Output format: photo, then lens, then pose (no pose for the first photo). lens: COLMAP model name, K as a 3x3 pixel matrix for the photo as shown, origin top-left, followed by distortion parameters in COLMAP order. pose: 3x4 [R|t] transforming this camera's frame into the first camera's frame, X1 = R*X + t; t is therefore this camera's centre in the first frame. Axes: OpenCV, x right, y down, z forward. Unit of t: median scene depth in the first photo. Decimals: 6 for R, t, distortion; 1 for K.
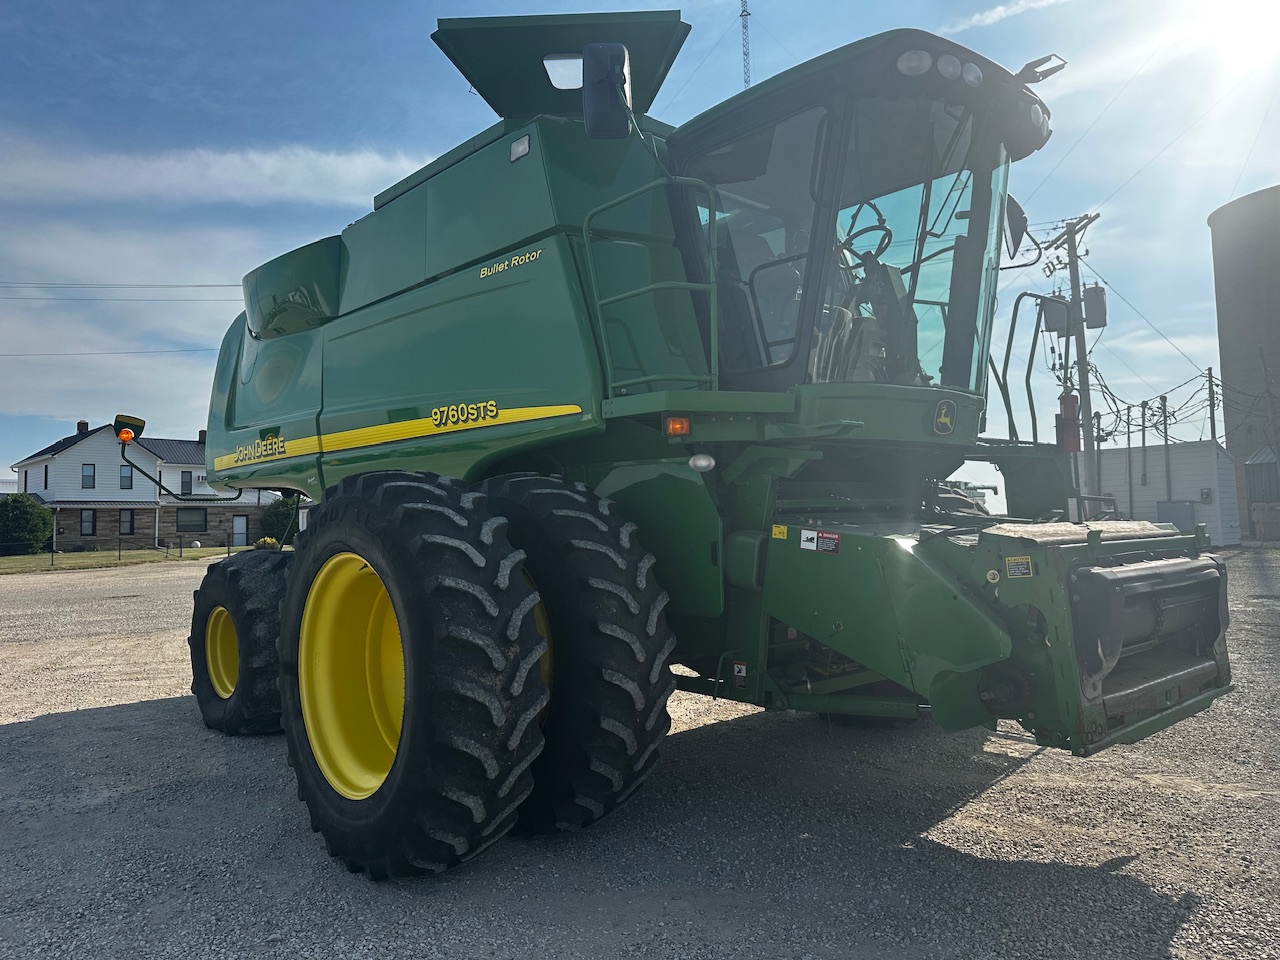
lens RADIAL K [[902.6, 0, 648.5], [0, 902.6, 477.5], [0, 0, 1]] dist [0.100547, -0.131063]
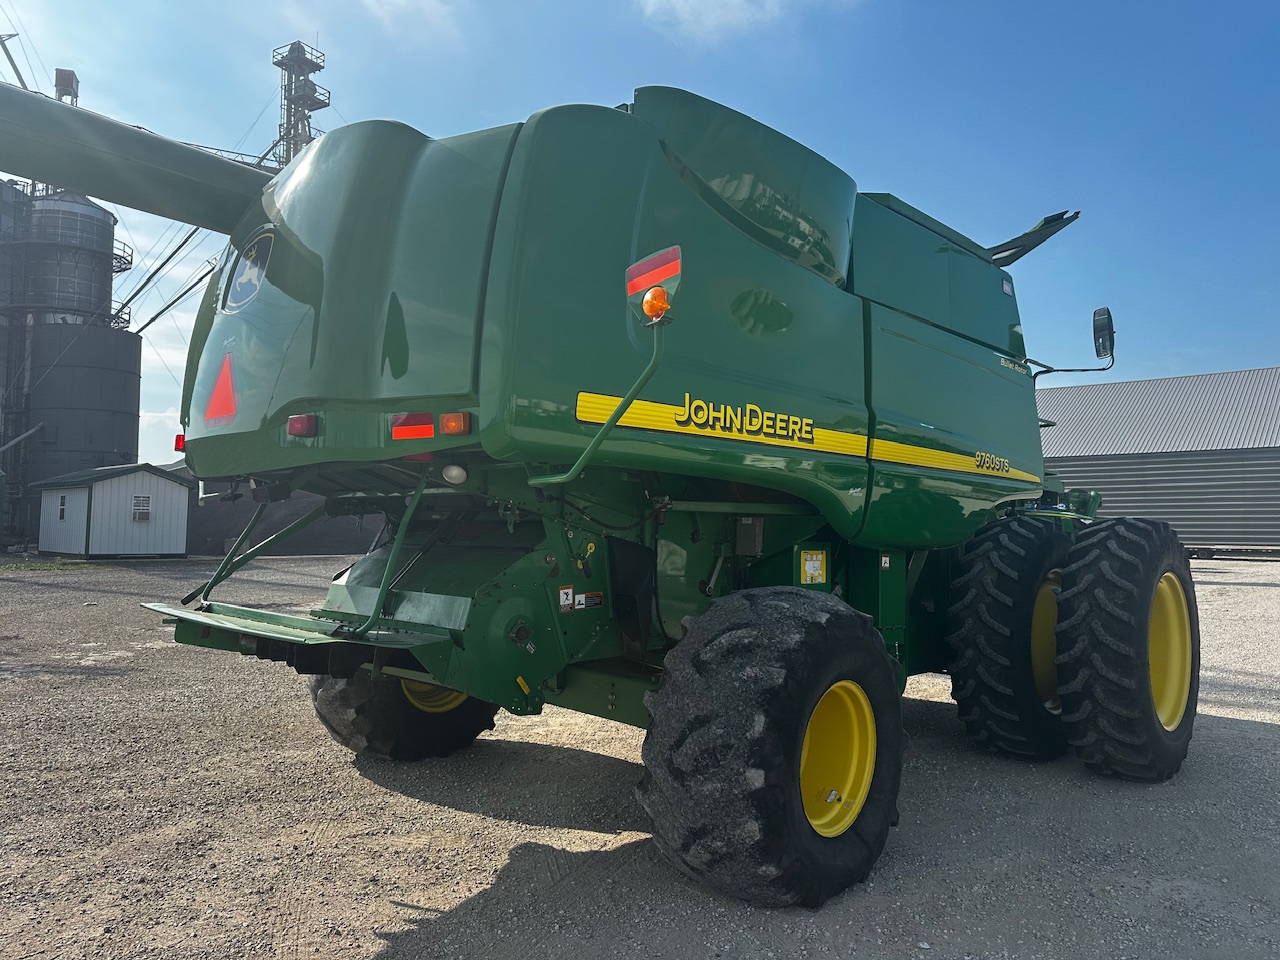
lens RADIAL K [[912.6, 0, 638.7], [0, 912.6, 471.5], [0, 0, 1]] dist [0.013974, -0.010783]
pose [[-0.061155, 0.091207, 0.993952, -1.735848], [-0.060244, 0.993664, -0.094887, 0.111153], [-0.996309, -0.065683, -0.055273, 1.882708]]
